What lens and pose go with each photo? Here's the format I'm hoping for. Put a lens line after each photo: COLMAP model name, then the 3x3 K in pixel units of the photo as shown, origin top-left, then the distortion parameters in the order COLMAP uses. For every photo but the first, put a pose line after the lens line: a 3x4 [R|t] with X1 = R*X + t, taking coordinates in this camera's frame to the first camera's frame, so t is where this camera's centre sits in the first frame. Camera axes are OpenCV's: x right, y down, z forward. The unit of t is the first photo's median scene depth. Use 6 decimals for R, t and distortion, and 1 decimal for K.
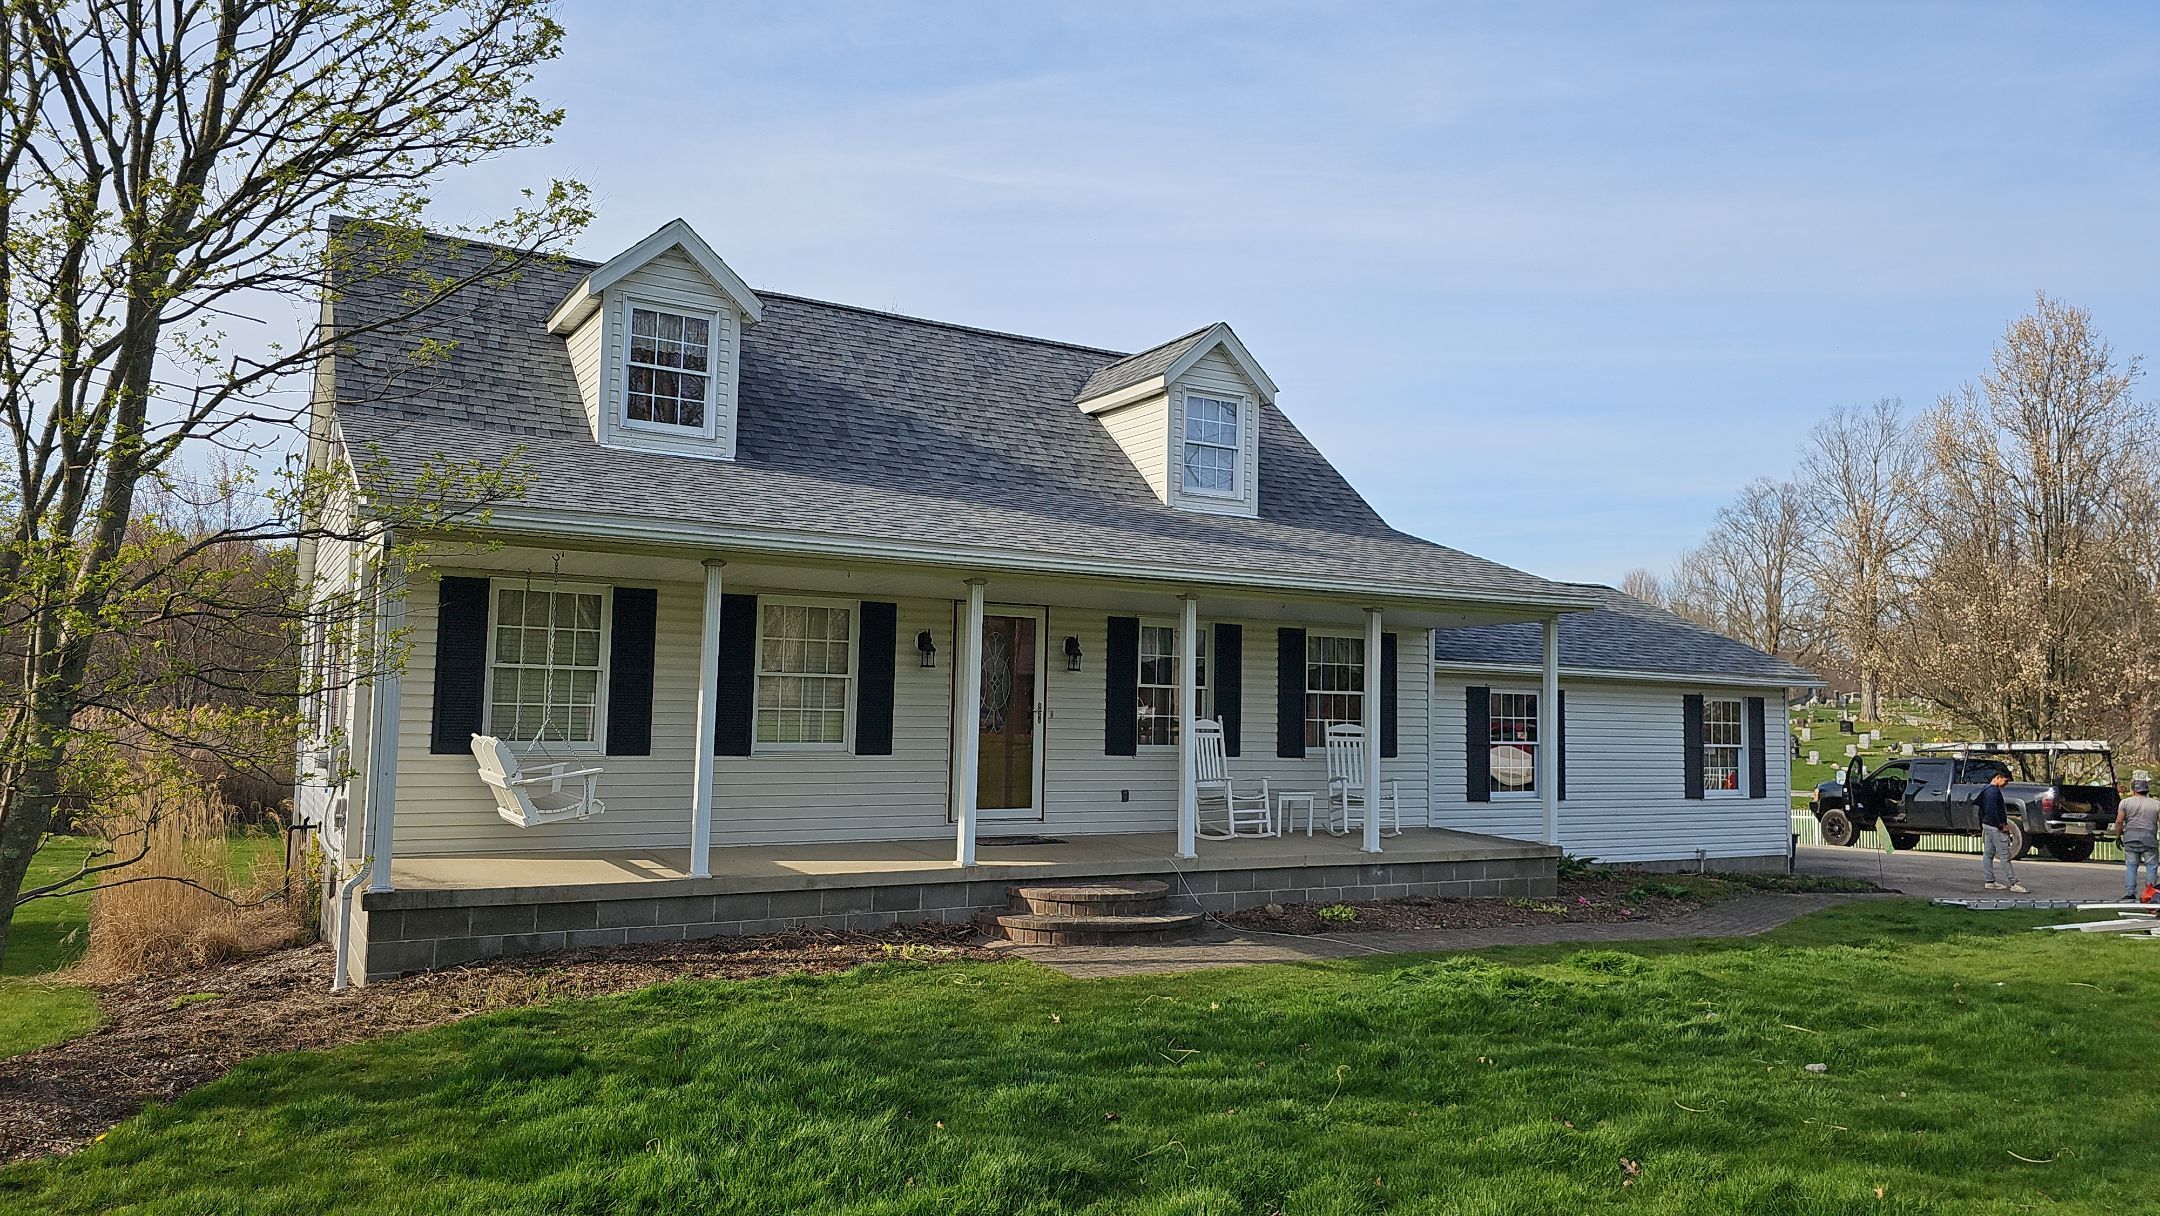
lens RADIAL K [[1959.9, 0, 1079.5], [0, 1959.9, 510.2], [0, 0, 1]] dist [0.189016, -0.260086]
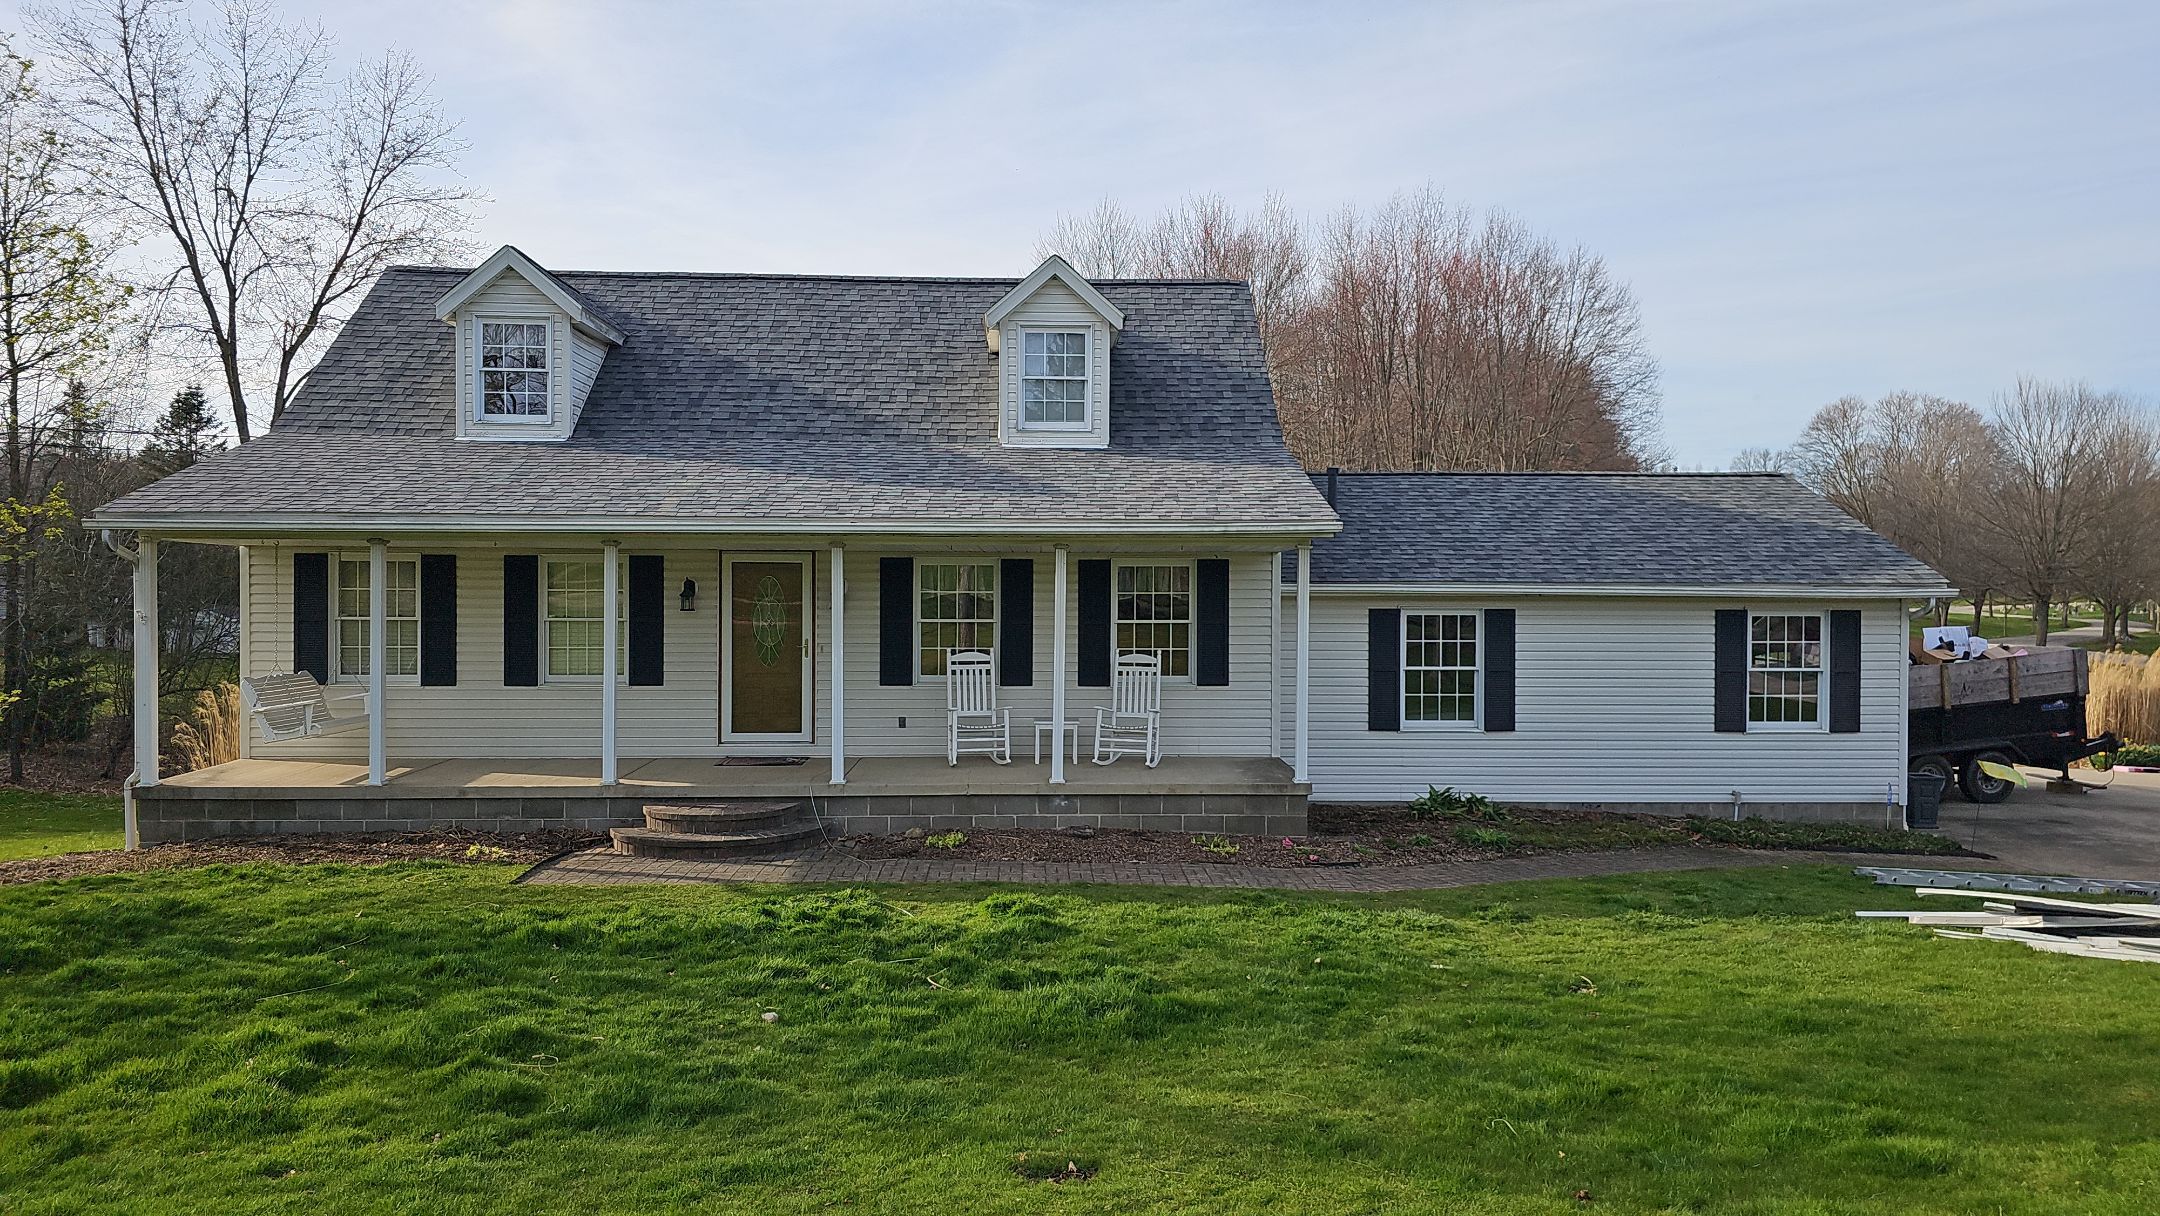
lens RADIAL K [[1466.7, 0, 1080.0], [0, 1466.7, 608.0], [0, 0, 1]] dist [0.065514, -0.000638]
pose [[0.802524, -0.033541, -0.595677, 0.594483], [0.075716, 0.996071, 0.045922, 0.054403], [0.591796, -0.081956, 0.801911, 0.430395]]
